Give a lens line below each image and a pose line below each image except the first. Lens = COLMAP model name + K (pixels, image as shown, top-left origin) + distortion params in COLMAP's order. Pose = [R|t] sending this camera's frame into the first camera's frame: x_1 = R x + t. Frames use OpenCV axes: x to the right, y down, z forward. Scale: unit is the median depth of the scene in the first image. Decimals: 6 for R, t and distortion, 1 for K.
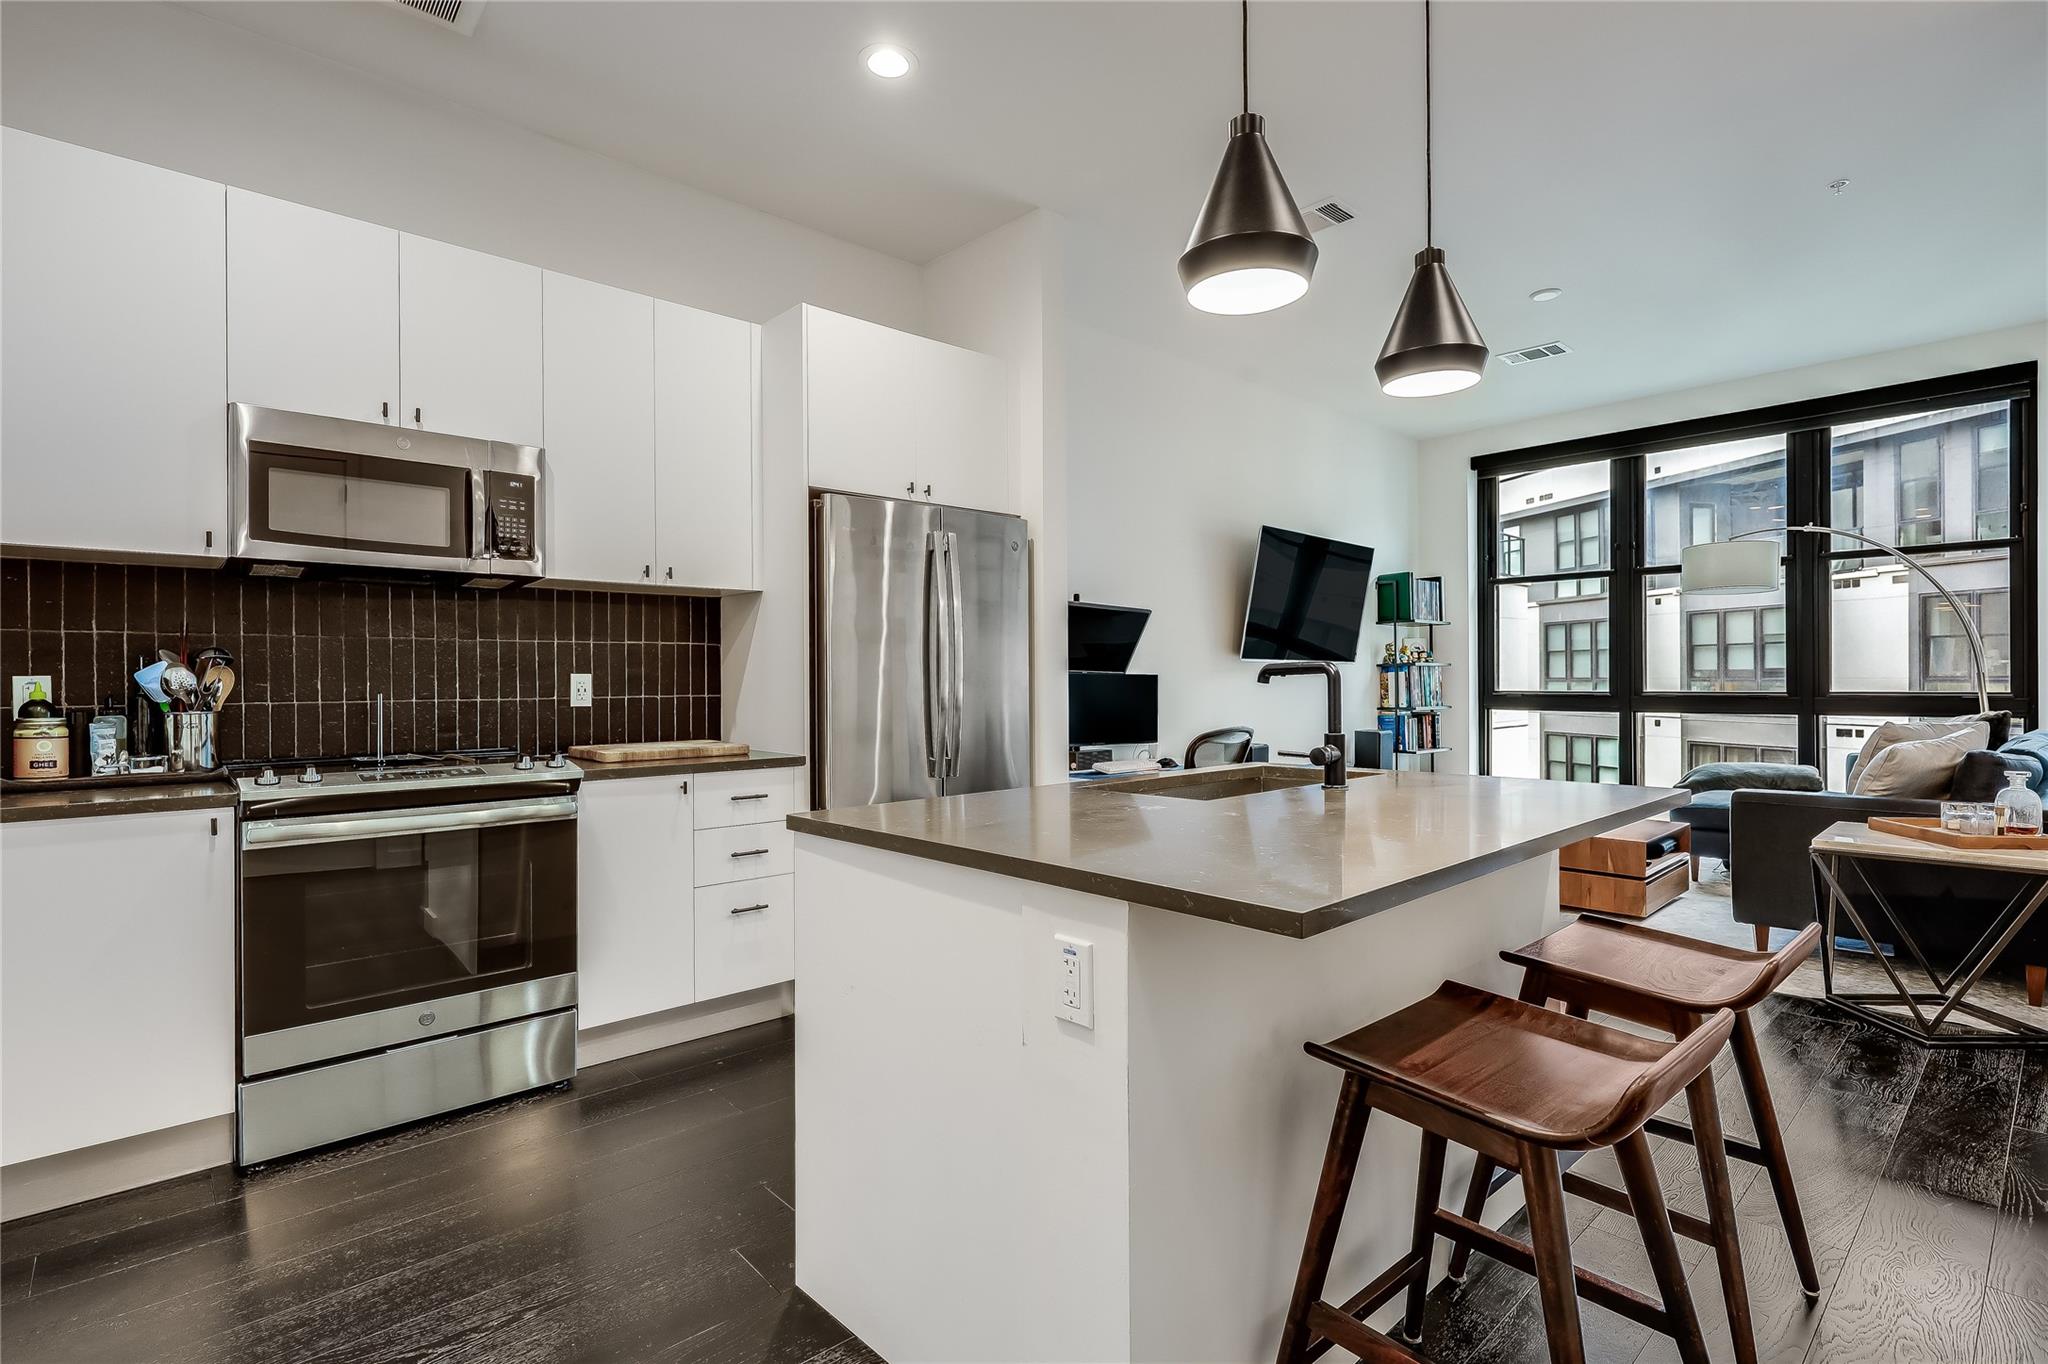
lens RADIAL K [[953.9, 0, 1022.3], [0, 953.9, 676.1], [0, 0, 1]] dist [0.001302, 0.000571]
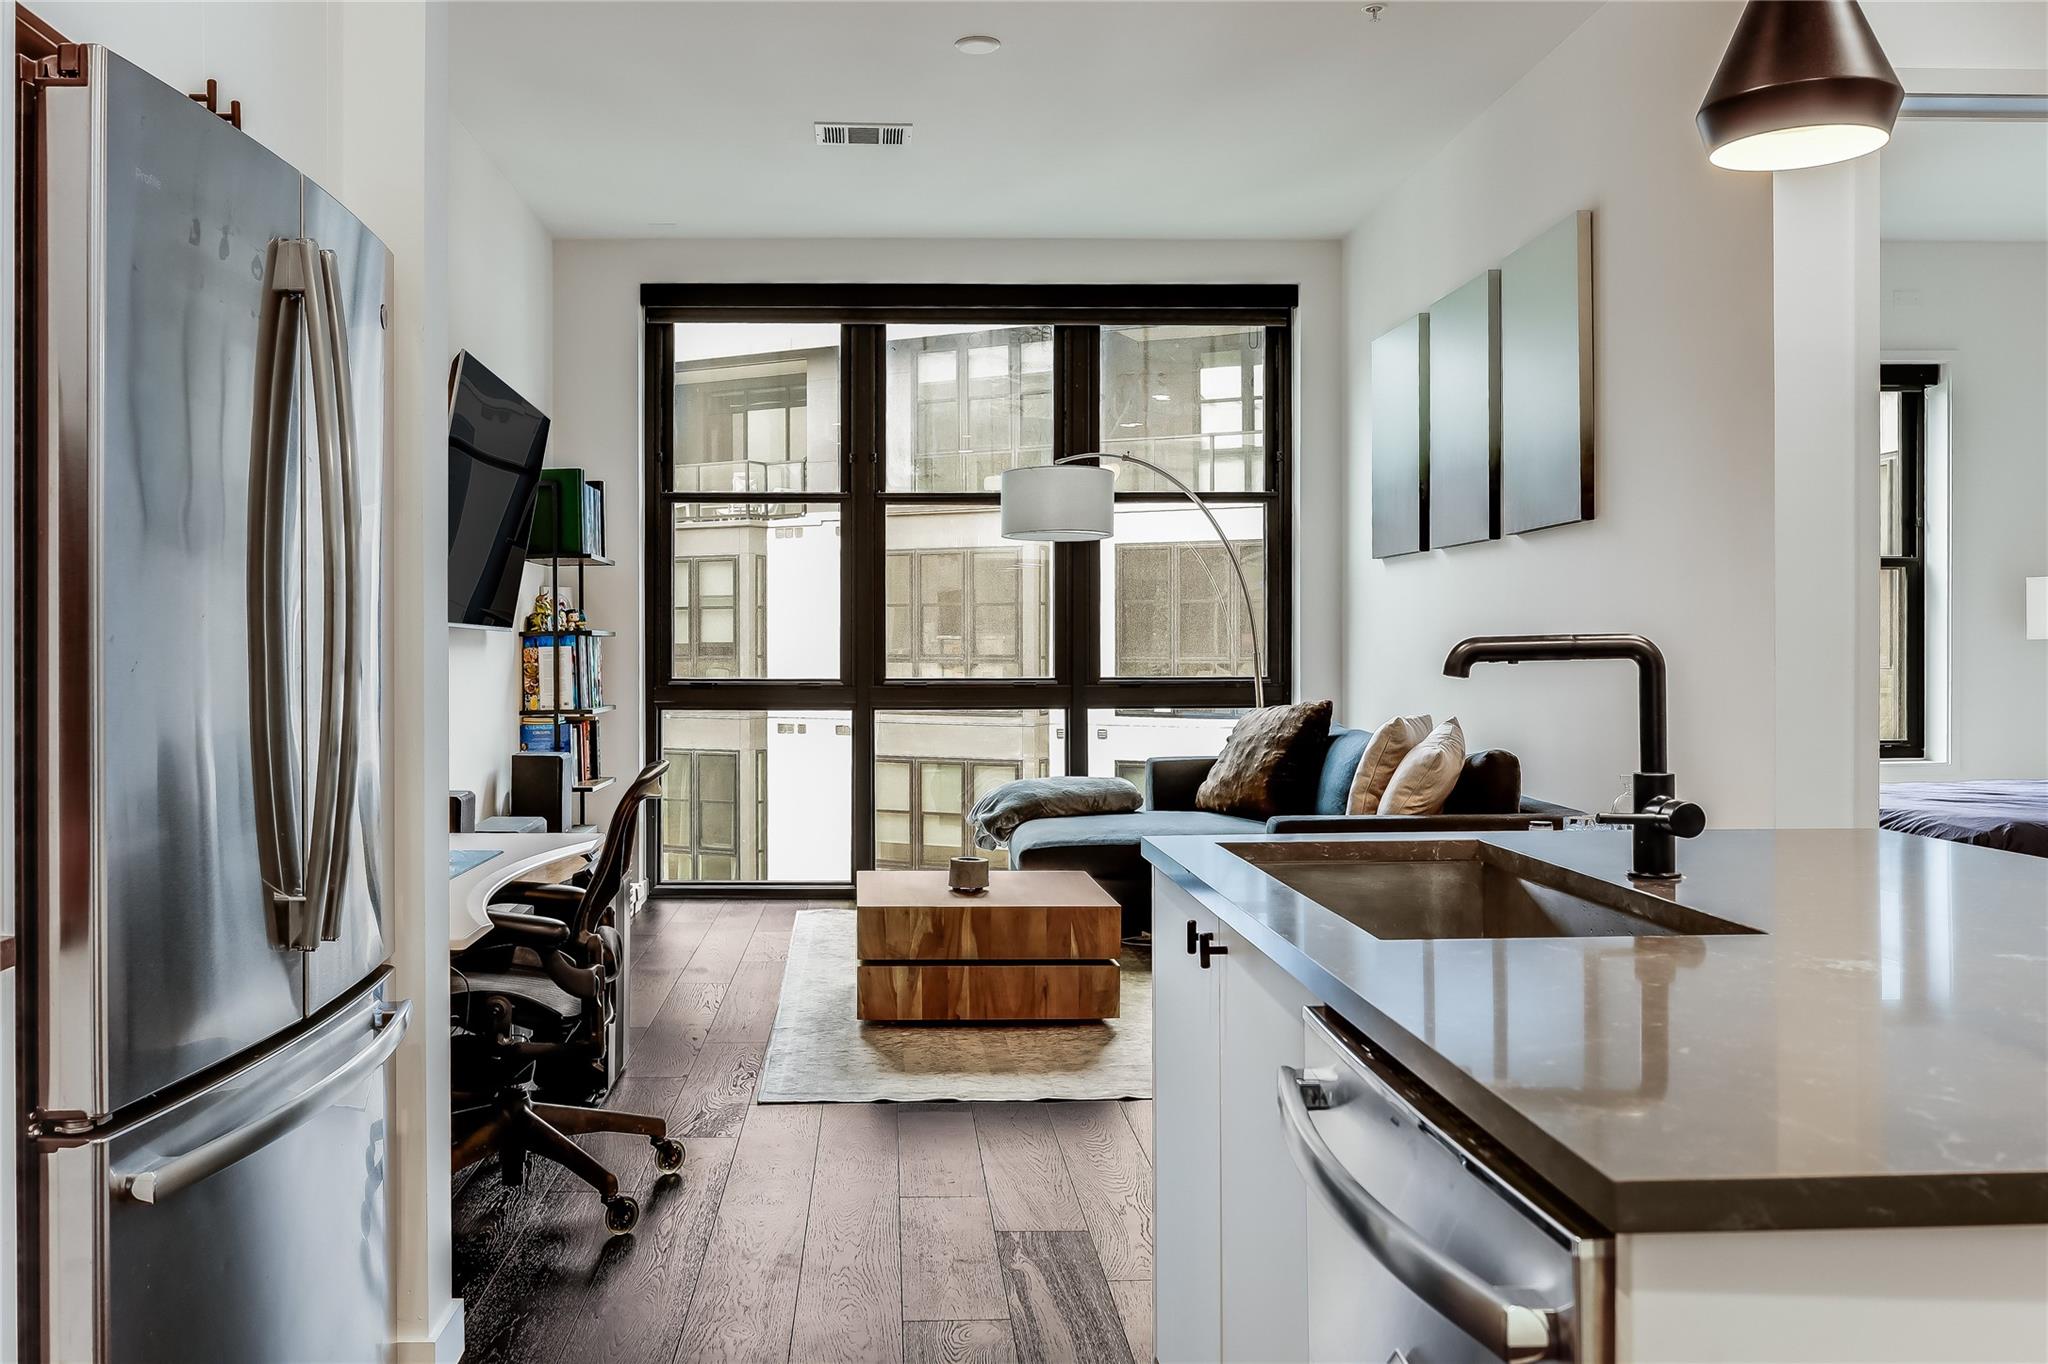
lens RADIAL K [[1640.9, 0, 1024.3], [0, 1640.9, 647.1], [0, 0, 1]] dist [-0.001816, -0.001716]
pose [[0.665189, 0.006698, 0.746645, -0.139103], [-0.004847, 0.999977, -0.004652, -0.000726], [-0.746660, -0.000524, 0.665206, 0.159641]]
